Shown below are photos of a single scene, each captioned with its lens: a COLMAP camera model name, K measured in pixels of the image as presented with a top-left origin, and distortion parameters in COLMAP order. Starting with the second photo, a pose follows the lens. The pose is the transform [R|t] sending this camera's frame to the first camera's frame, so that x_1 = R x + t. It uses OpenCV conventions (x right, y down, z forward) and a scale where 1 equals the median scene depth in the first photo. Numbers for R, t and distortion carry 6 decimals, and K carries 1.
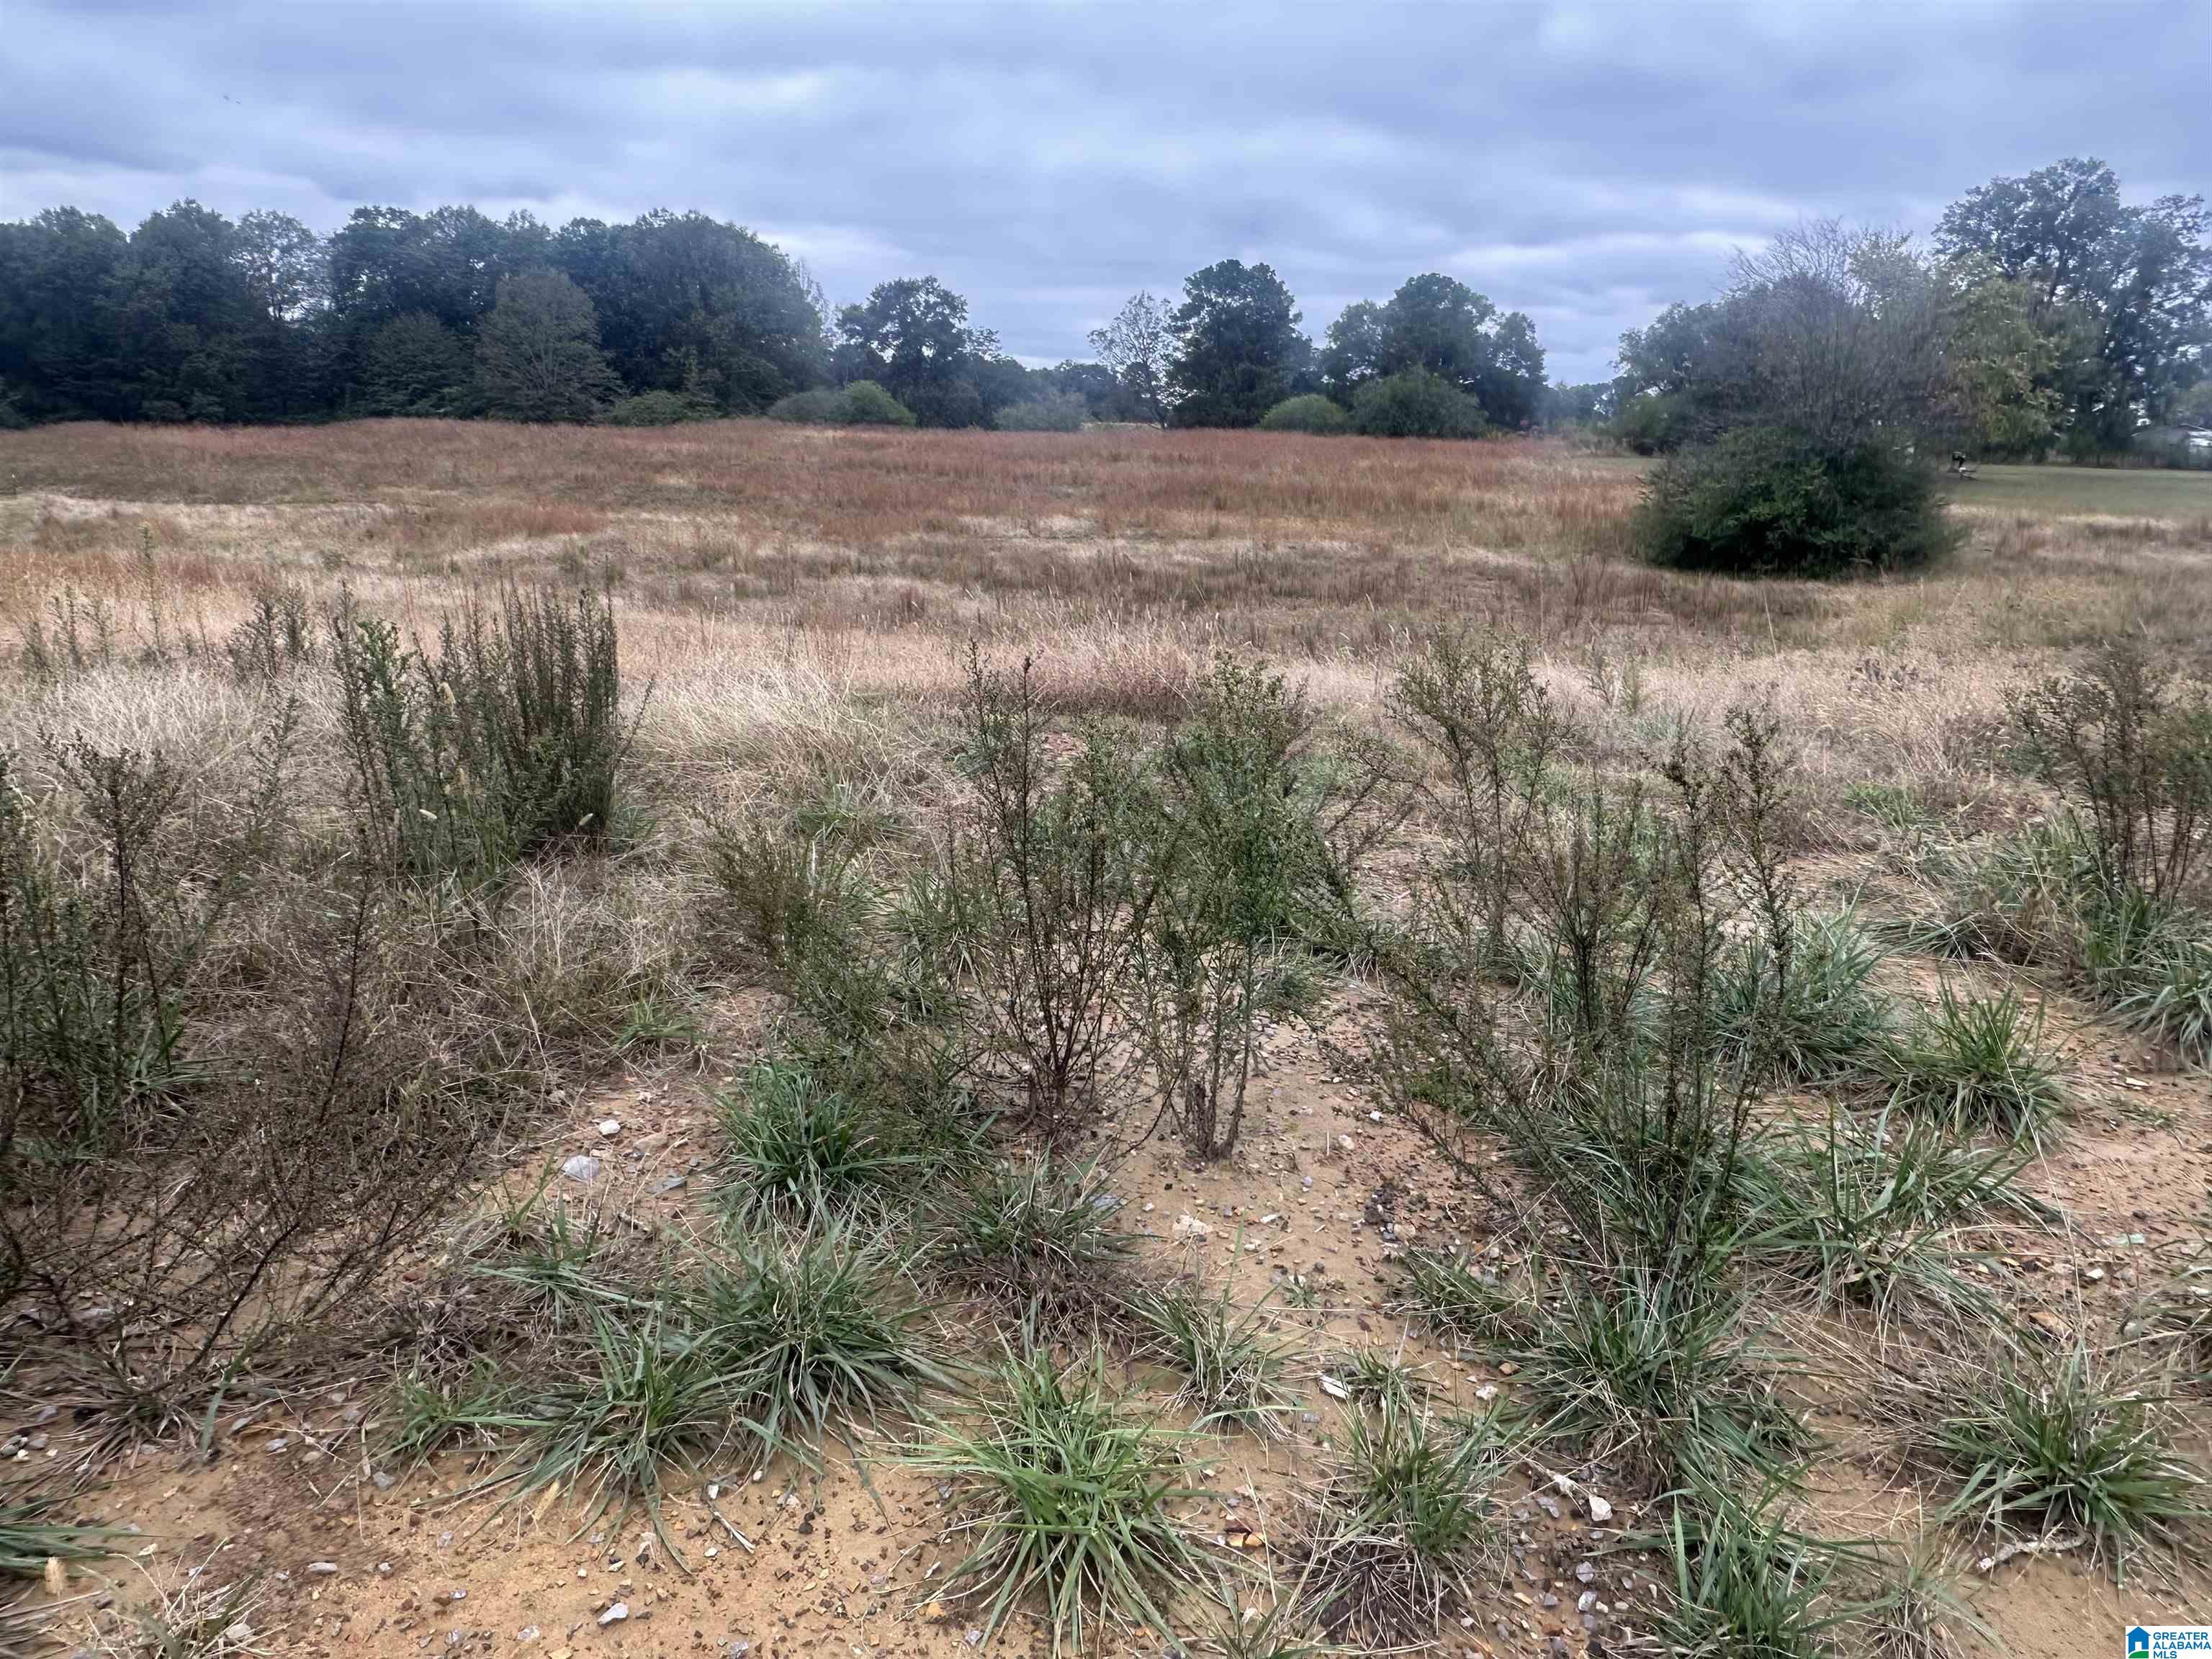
lens RADIAL K [[1477.8, 0, 1091.2], [0, 1477.8, 825.7], [0, 0, 1]] dist [-0.006745, 0.003556]
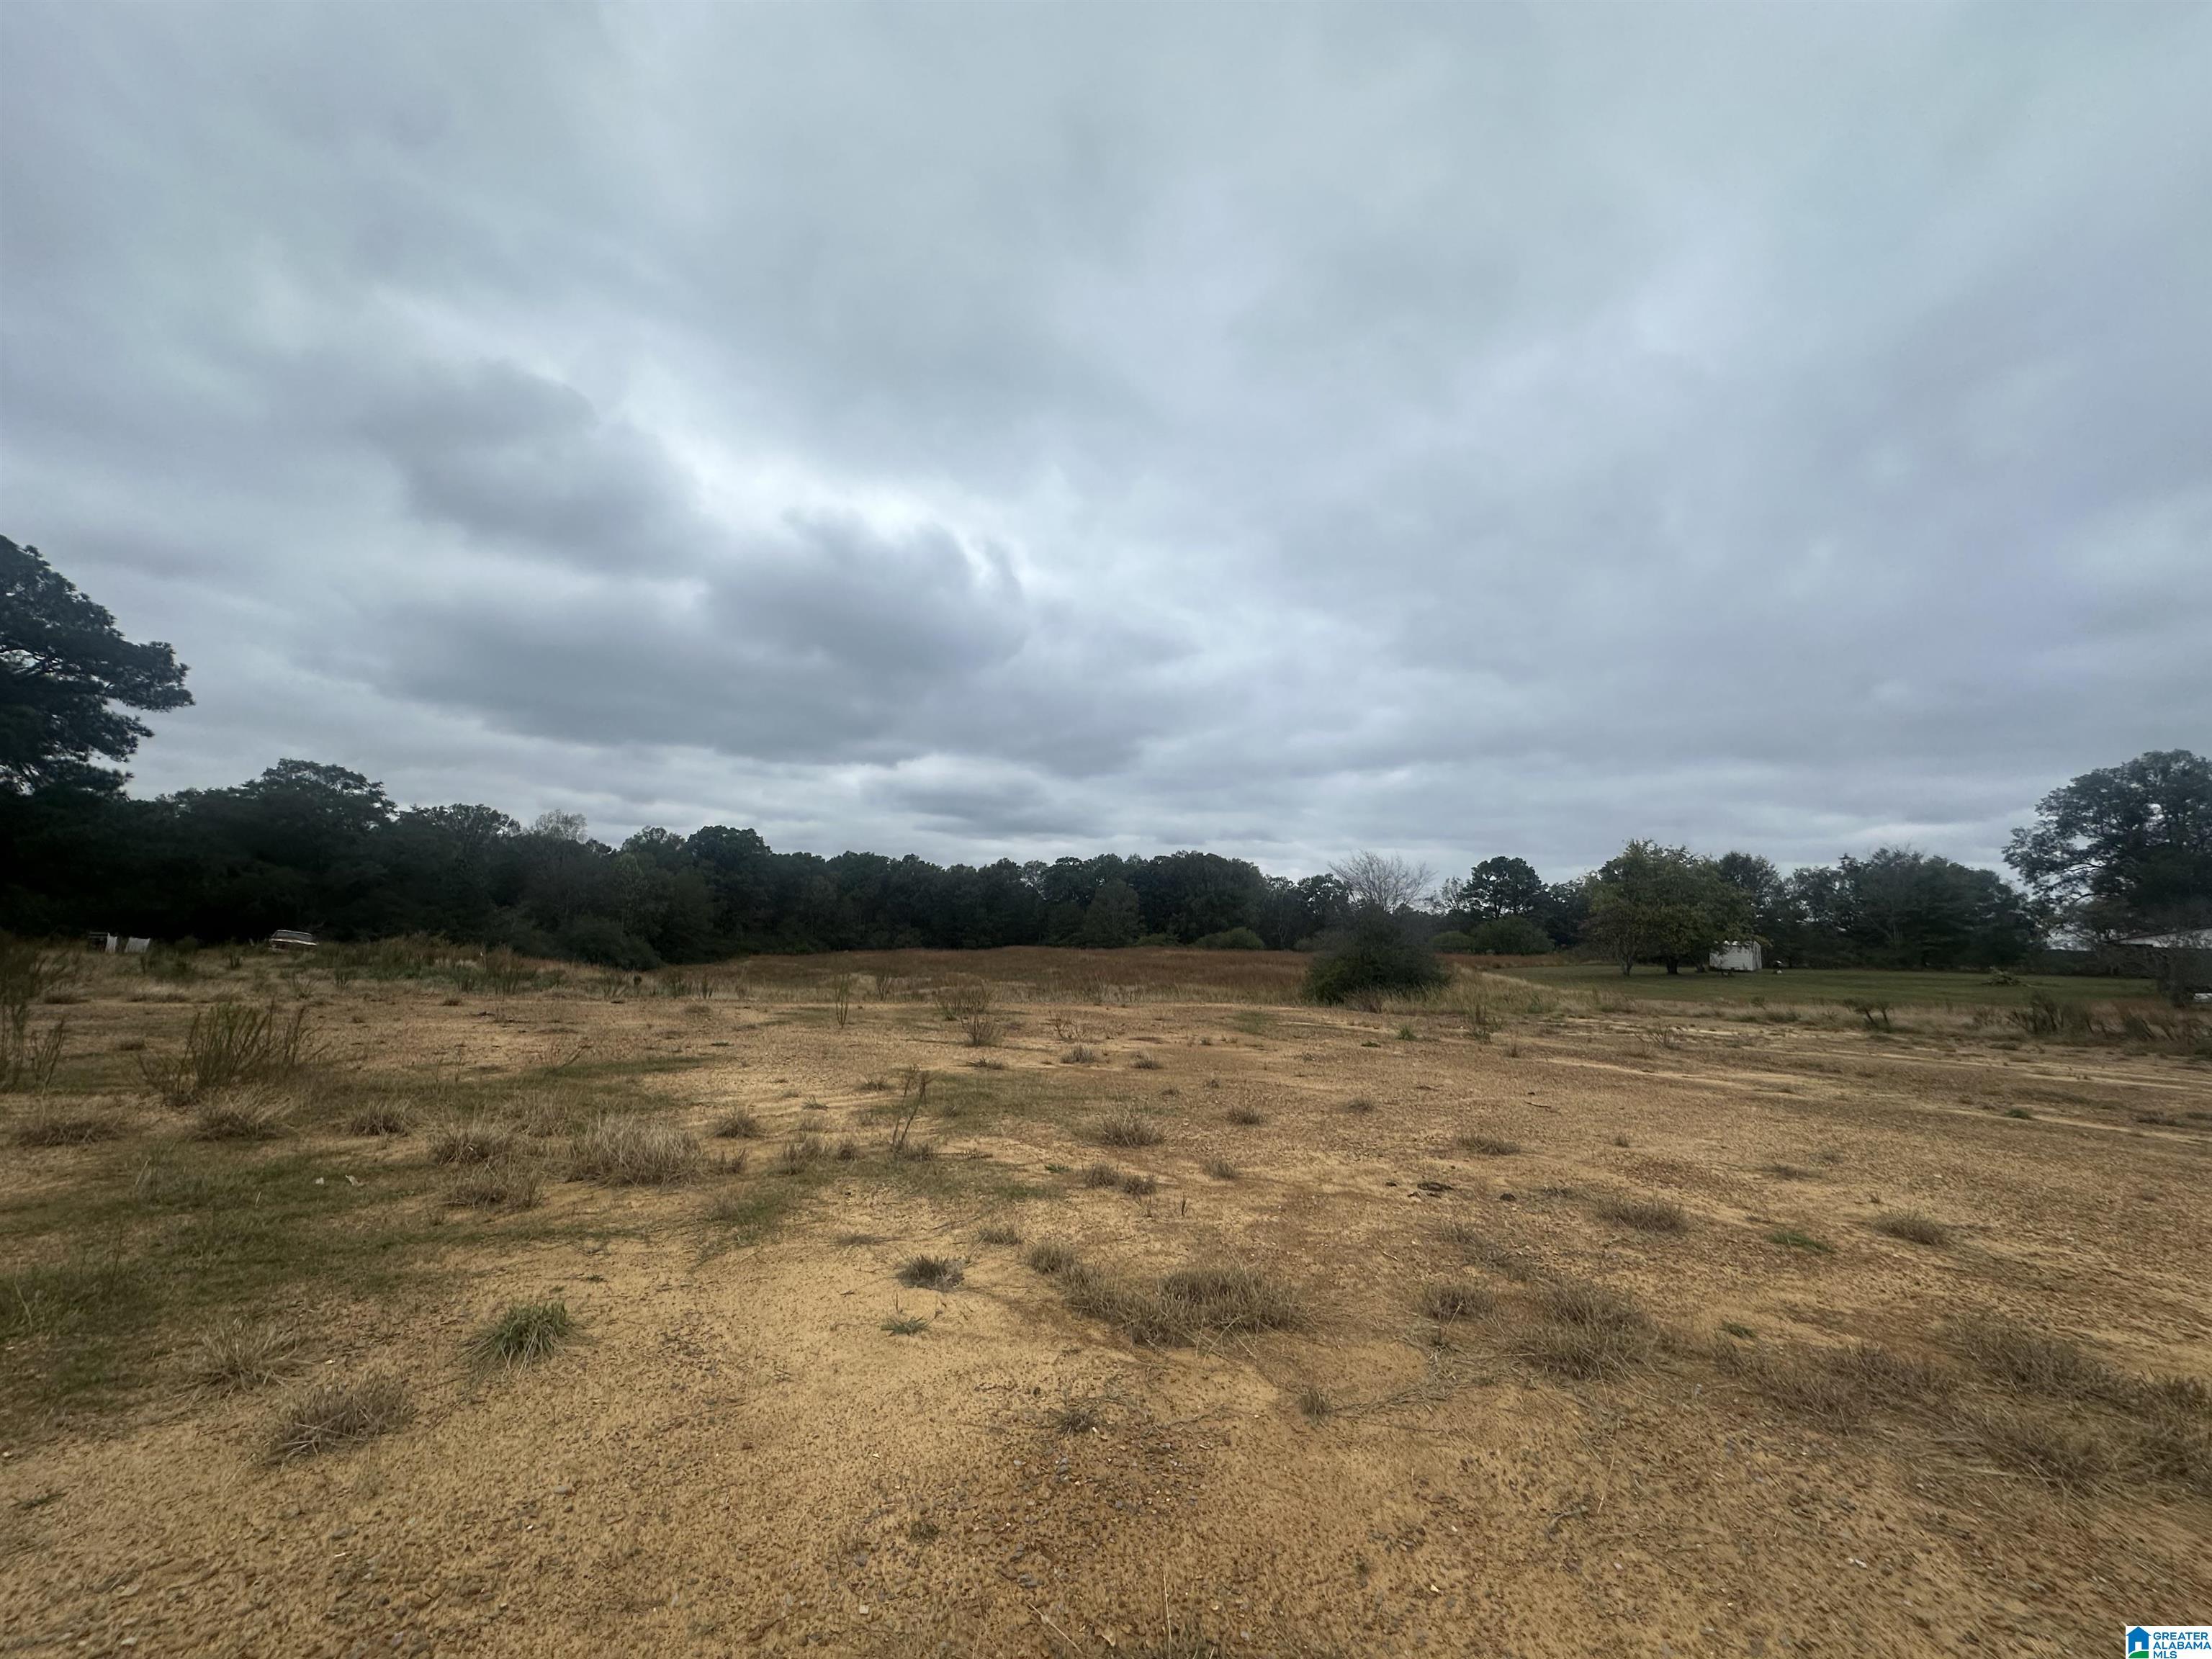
lens RADIAL K [[896.4, 0, 1109.7], [0, 896.4, 816.8], [0, 0, 1]] dist [-0.001070, -0.000104]
pose [[0.864346, -0.076271, -0.497080, 0.291850], [-0.130920, 0.920224, -0.368846, 0.030431], [0.485557, 0.383888, 0.785407, -0.093211]]
